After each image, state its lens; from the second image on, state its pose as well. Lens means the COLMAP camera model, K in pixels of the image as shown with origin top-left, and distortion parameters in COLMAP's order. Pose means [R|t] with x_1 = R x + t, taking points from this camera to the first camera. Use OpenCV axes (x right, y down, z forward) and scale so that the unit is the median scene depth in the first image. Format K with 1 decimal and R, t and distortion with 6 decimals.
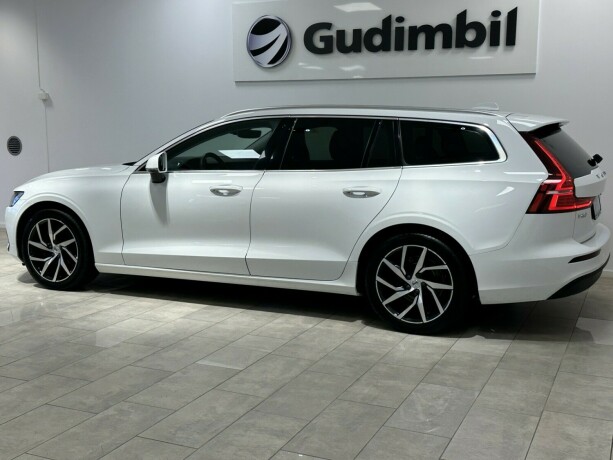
lens RADIAL K [[739.1, 0, 308.8], [0, 739.1, 228.9], [0, 0, 1]] dist [0.107663, 0.000000]
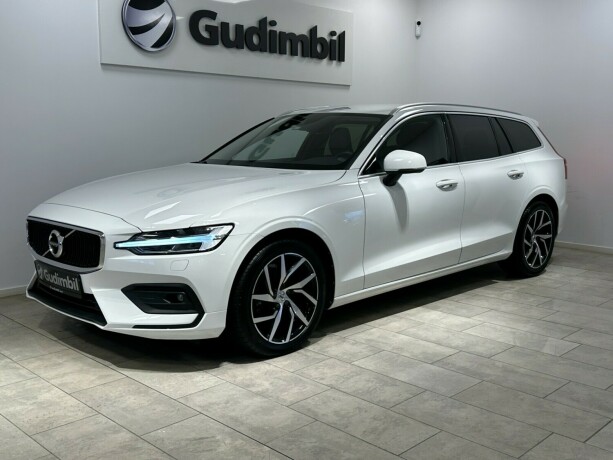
lens RADIAL K [[652.3, 0, 306.4], [0, 652.3, 229.6], [0, 0, 1]] dist [0.103276, 0.000000]
pose [[0.353161, -0.137317, 0.925430, -0.907095], [0.130829, 0.986699, 0.096482, -0.092535], [-0.926370, 0.086999, 0.366429, 0.767920]]
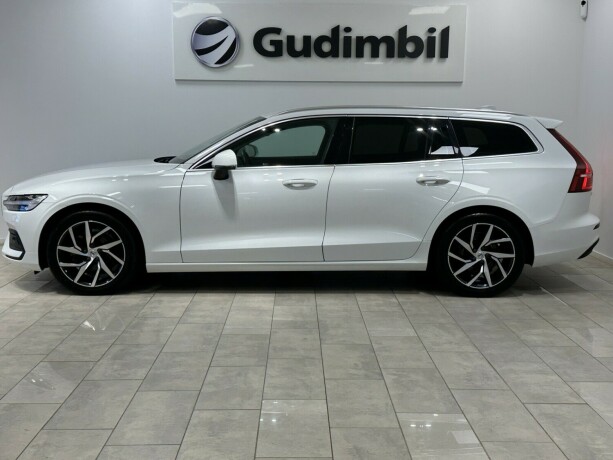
lens RADIAL K [[739.1, 0, 307.5], [0, 739.1, 232.1], [0, 0, 1]] dist [0.107663, 0.000000]
pose [[0.905322, -0.056892, 0.420899, -0.500338], [0.055738, 0.998332, 0.015052, 0.001794], [-0.421053, 0.009833, 0.906983, 0.021595]]
